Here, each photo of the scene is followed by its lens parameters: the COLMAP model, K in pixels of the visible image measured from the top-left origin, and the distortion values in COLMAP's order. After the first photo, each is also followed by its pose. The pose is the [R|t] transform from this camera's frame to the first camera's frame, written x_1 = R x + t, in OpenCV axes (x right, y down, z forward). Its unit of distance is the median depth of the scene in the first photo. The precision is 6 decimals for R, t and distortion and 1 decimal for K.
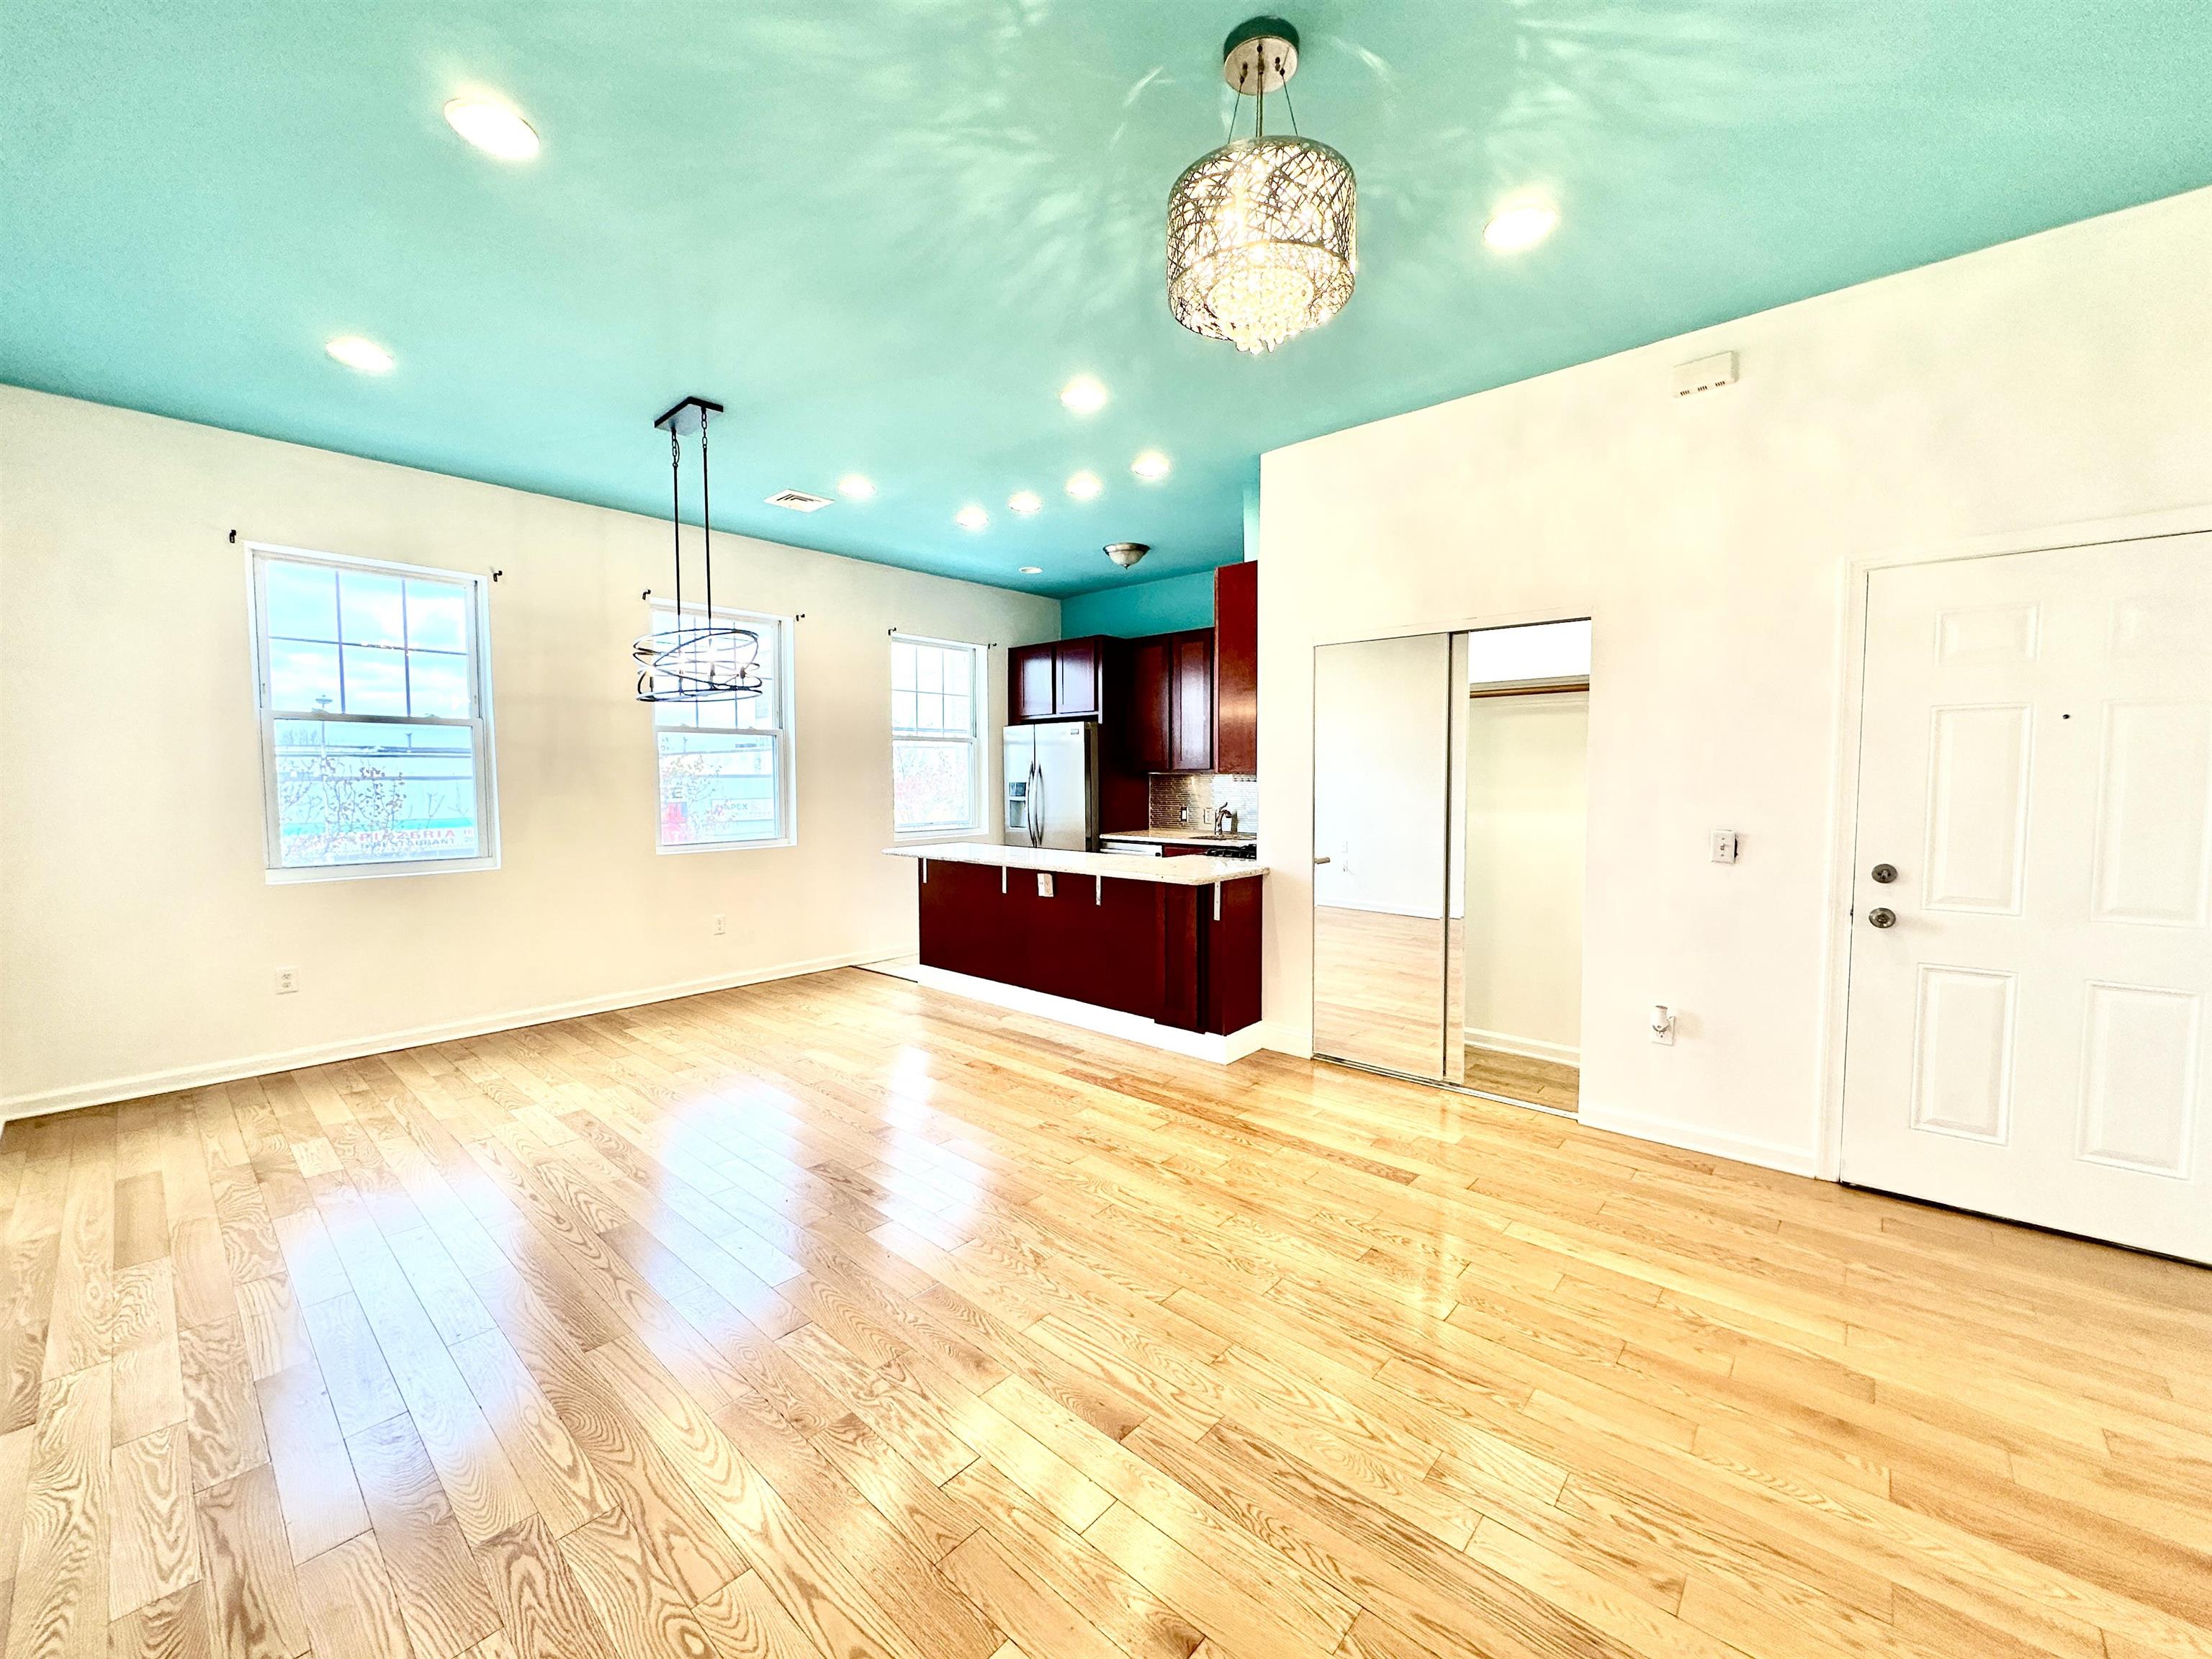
lens RADIAL K [[877.3, 0, 1112.6], [0, 877.3, 826.2], [0, 0, 1]] dist [-0.001623, 0.000741]
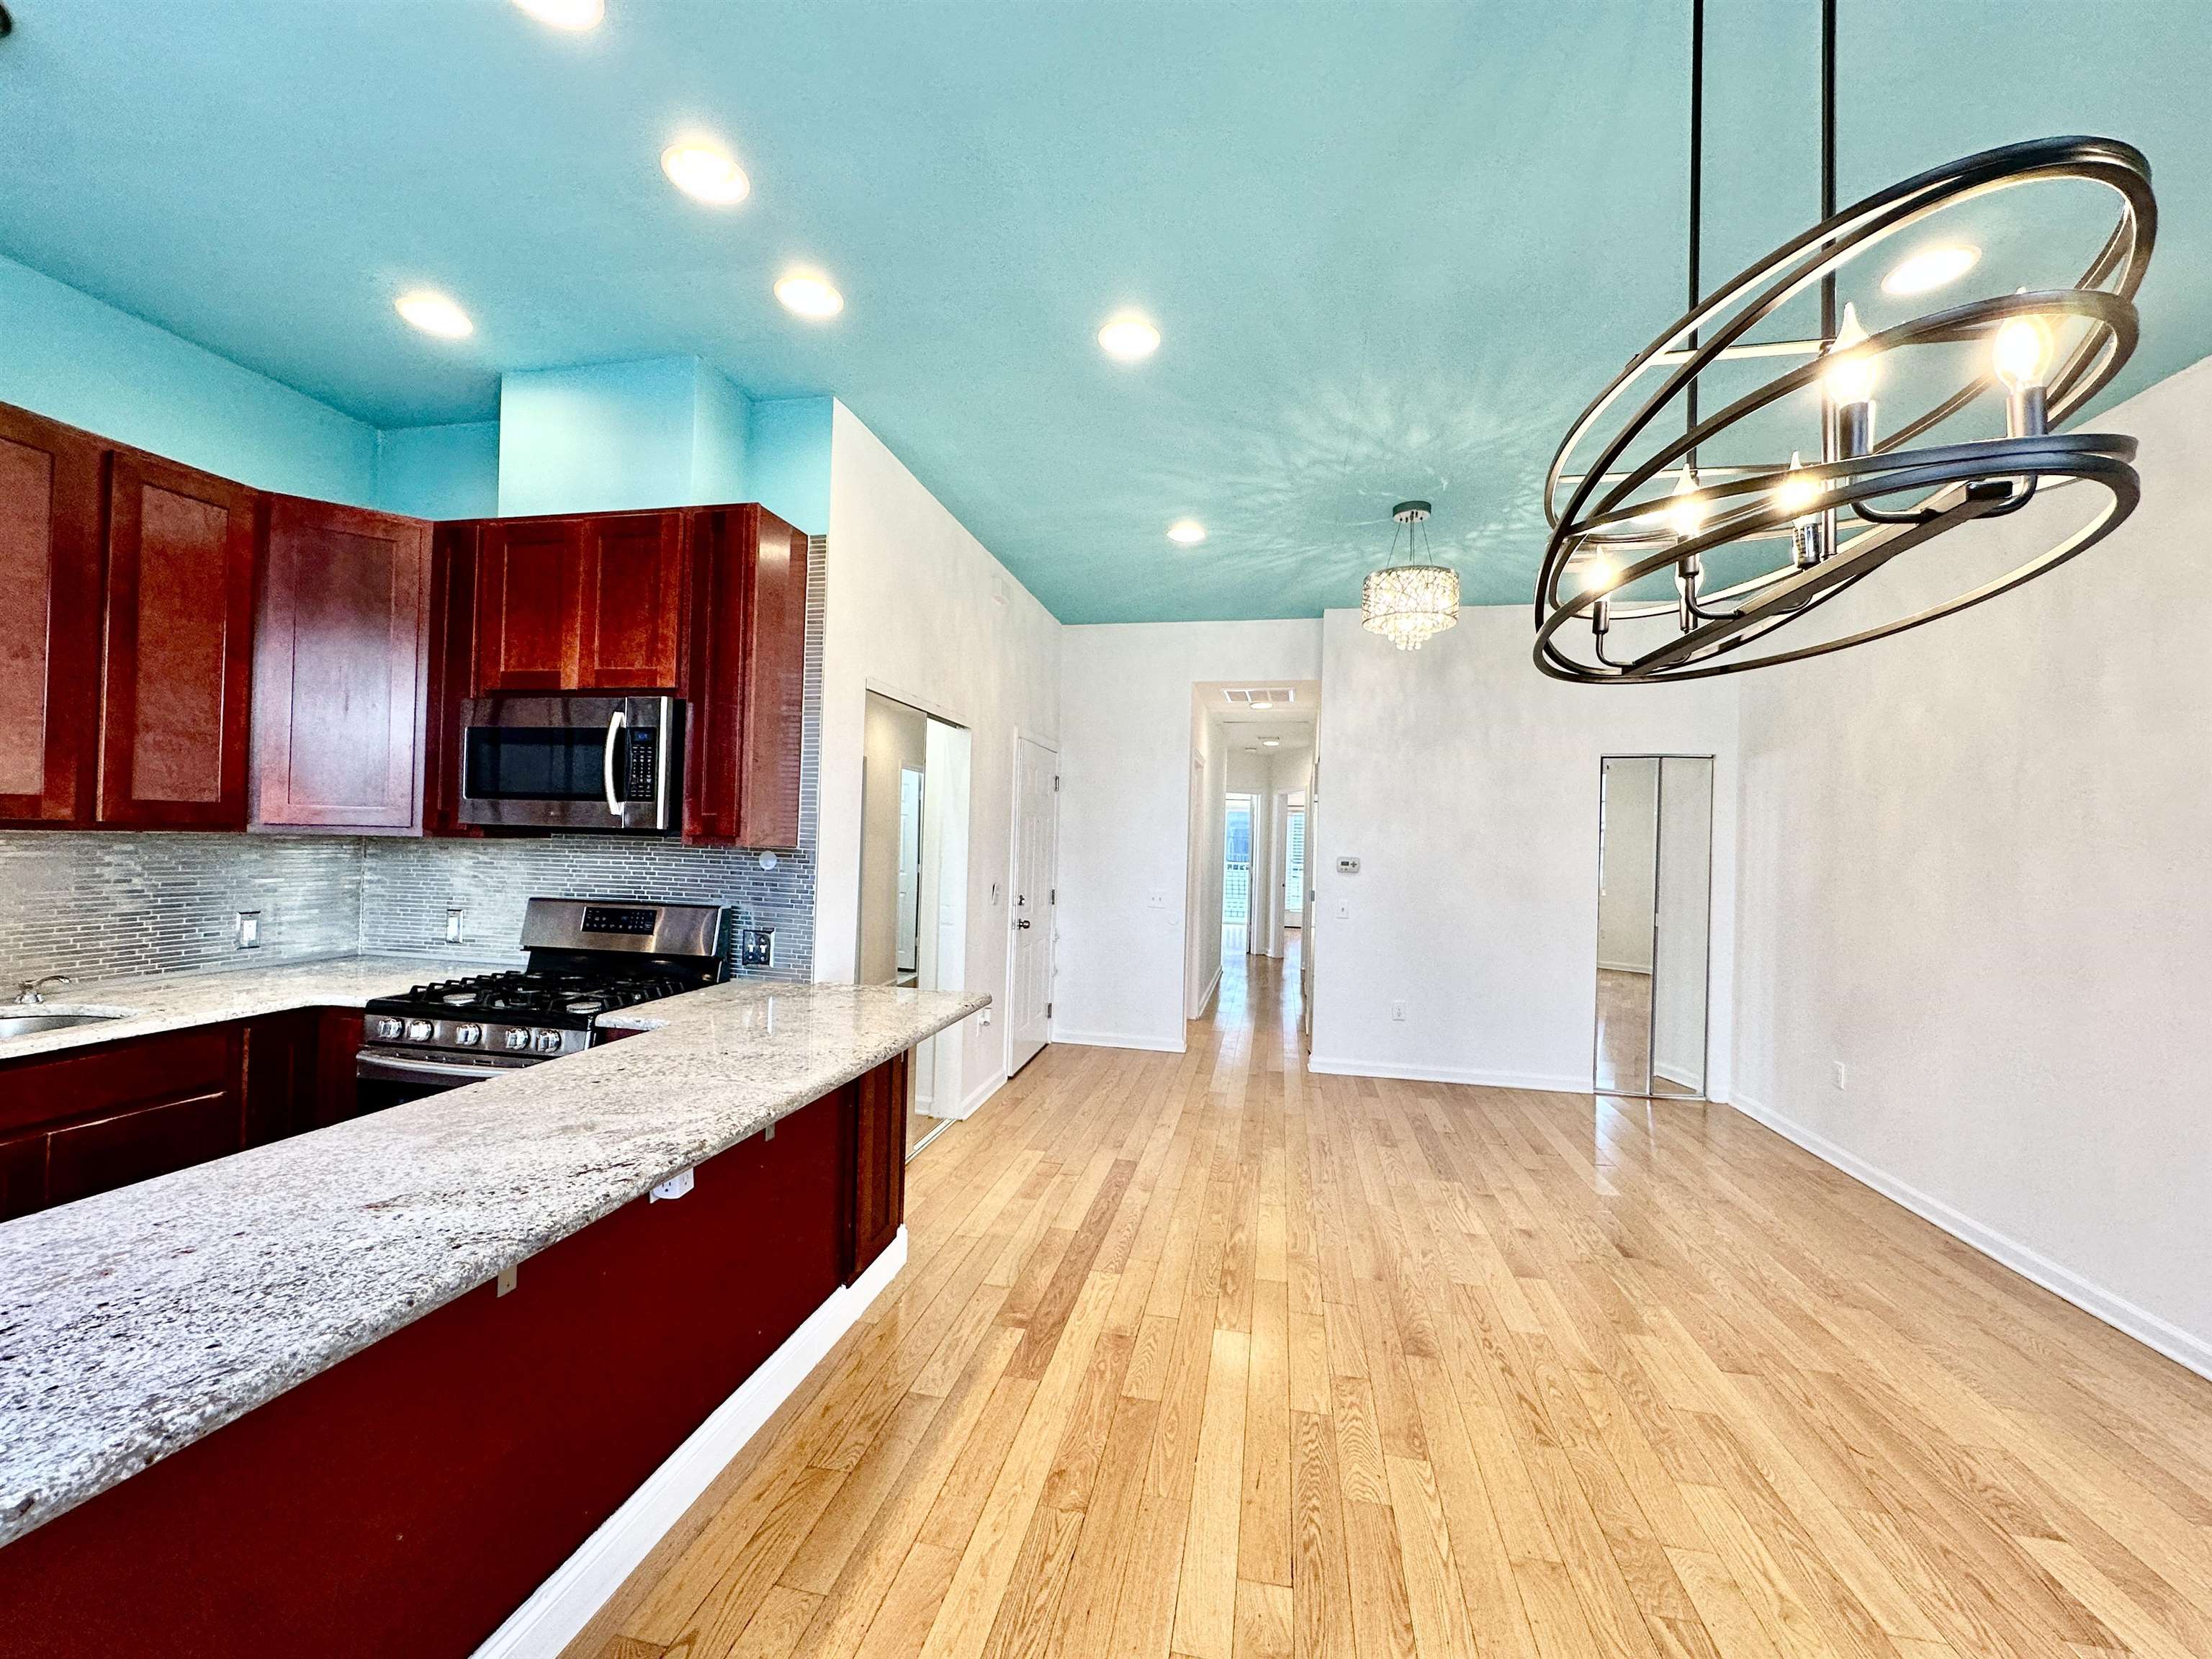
lens RADIAL K [[879.1, 0, 1102.0], [0, 879.1, 825.6], [0, 0, 1]] dist [-0.002190, 0.000449]
pose [[-0.498998, 0.001089, 0.866602, -0.924562], [0.026874, 0.999538, 0.014218, -0.140768], [-0.866186, 0.030384, -0.498797, 1.978416]]
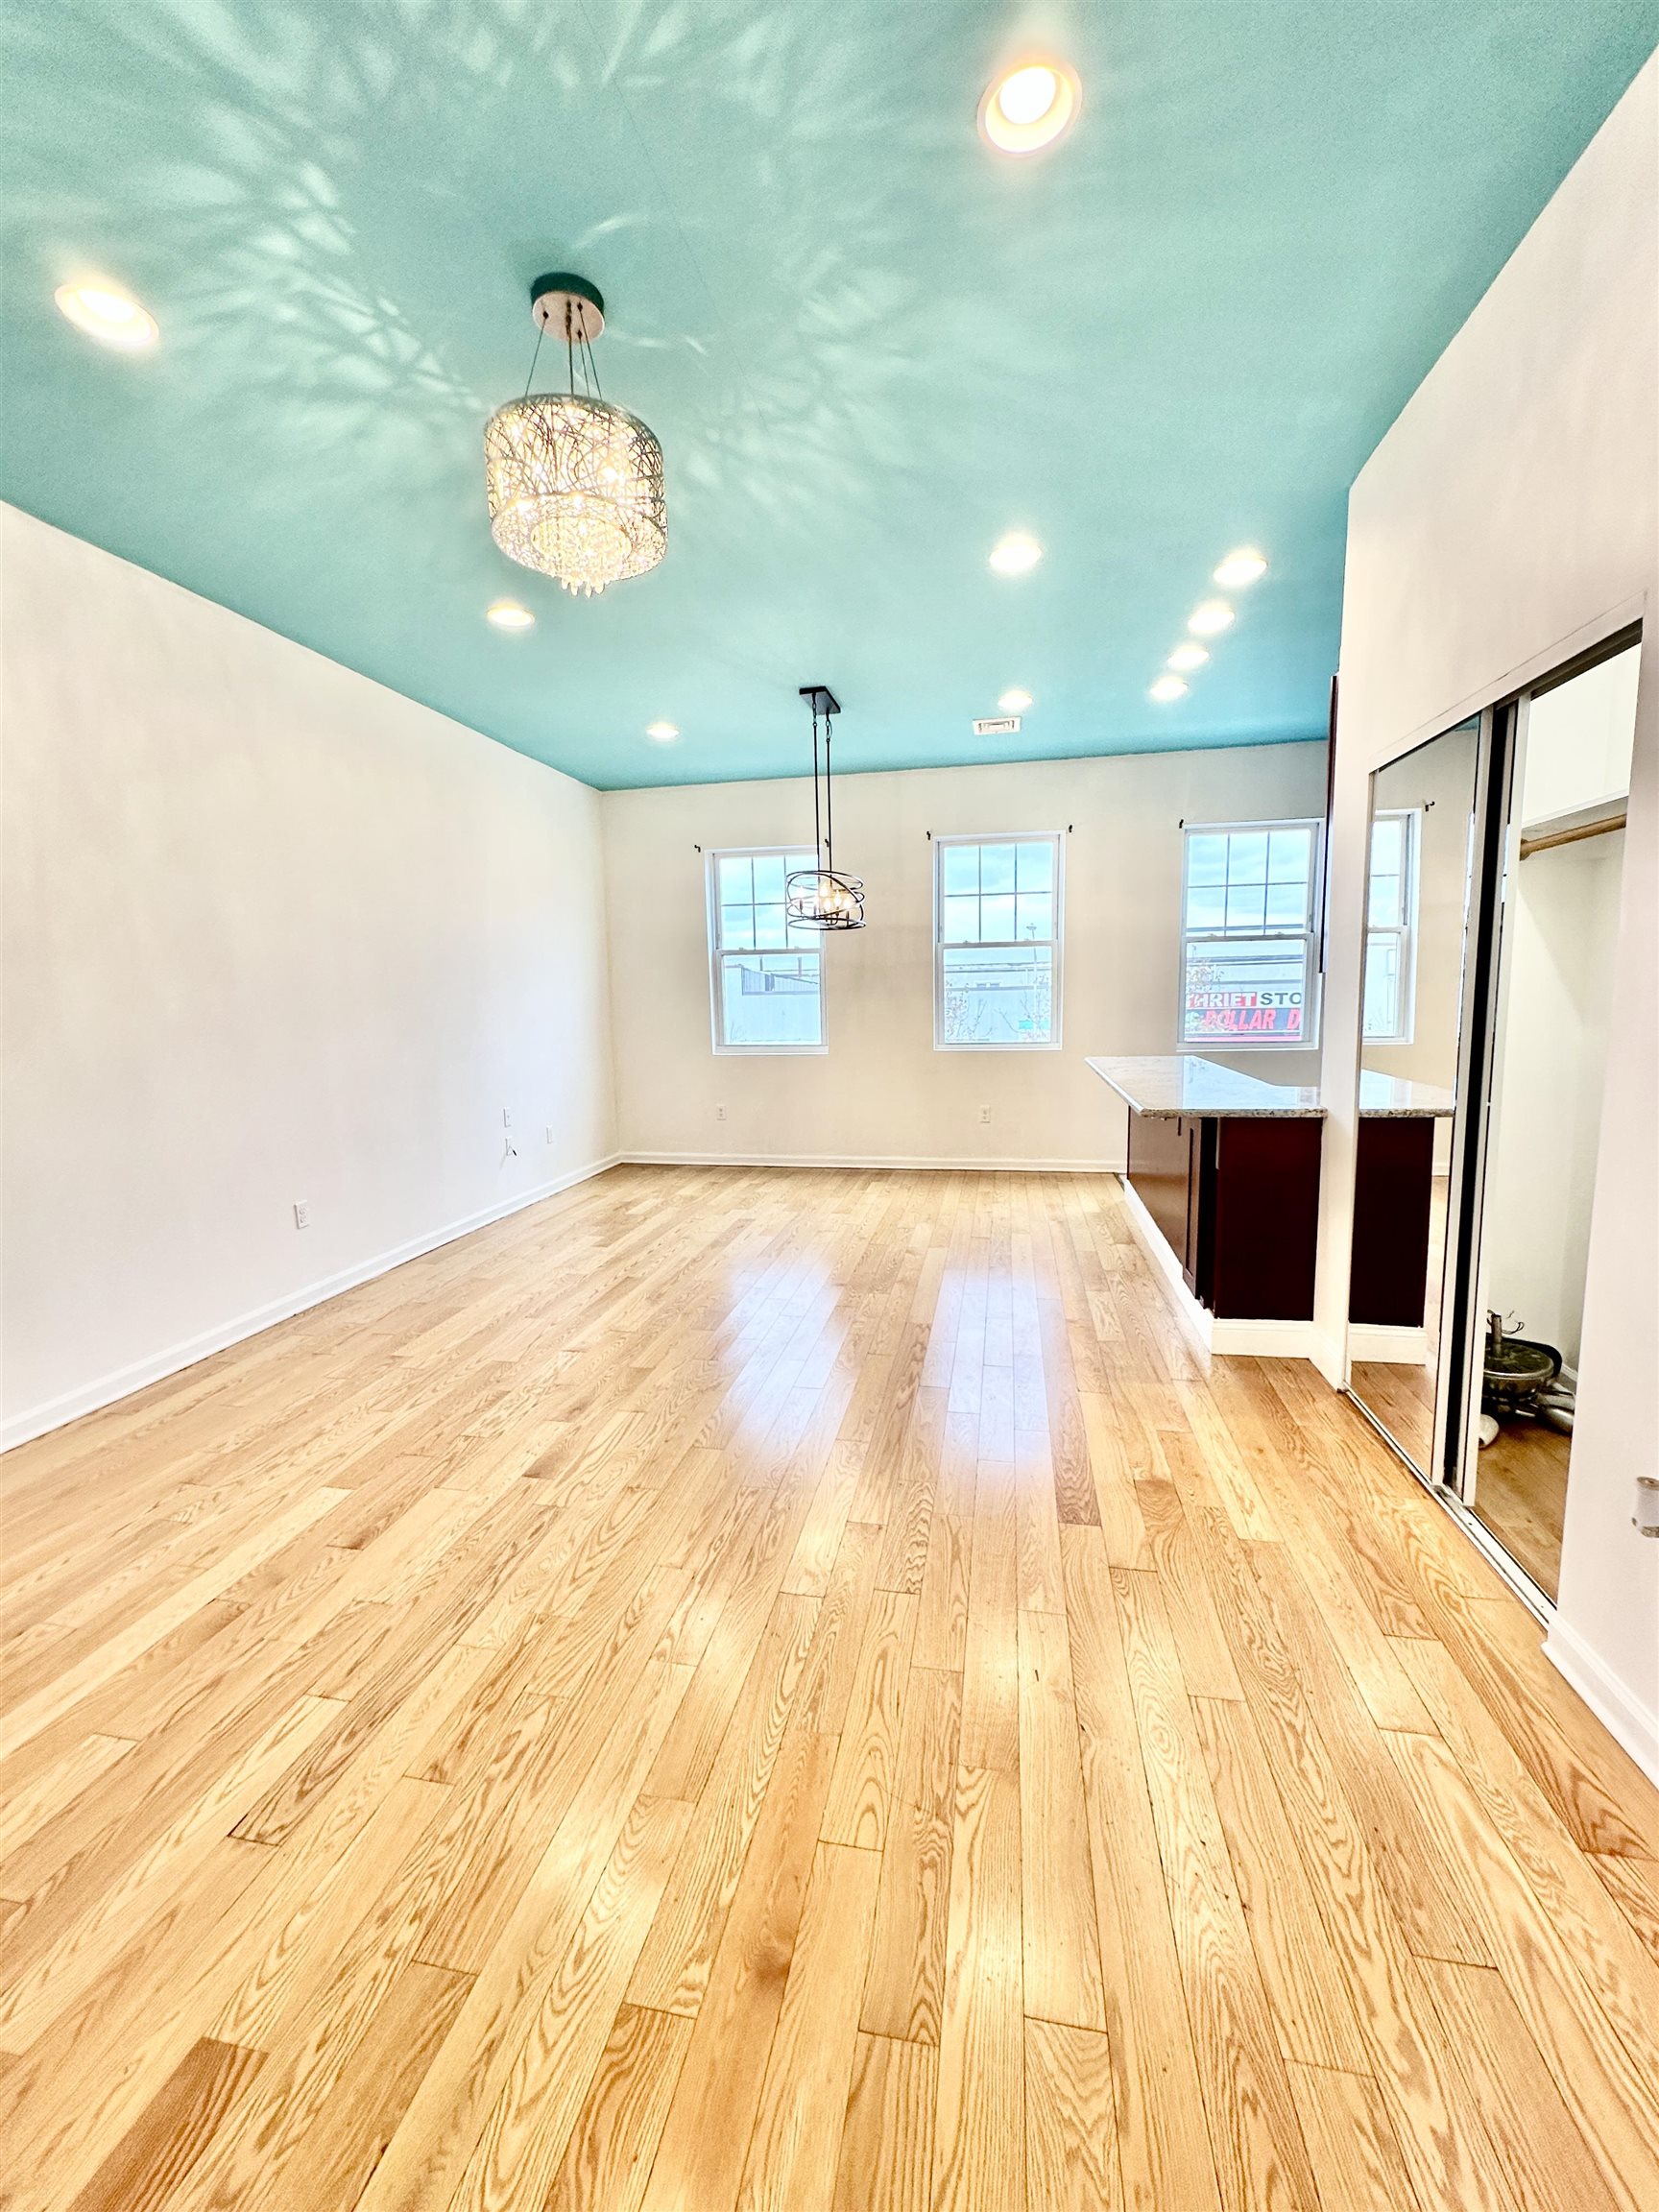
lens RADIAL K [[886.2, 0, 830.8], [0, 886.2, 1103.5], [0, 0, 1]] dist [-0.002021, 0.000122]
pose [[0.502800, 0.099922, -0.858608, 0.997907], [-0.030680, 0.994733, 0.097798, -0.022700], [0.863858, -0.022831, 0.503218, 0.526767]]
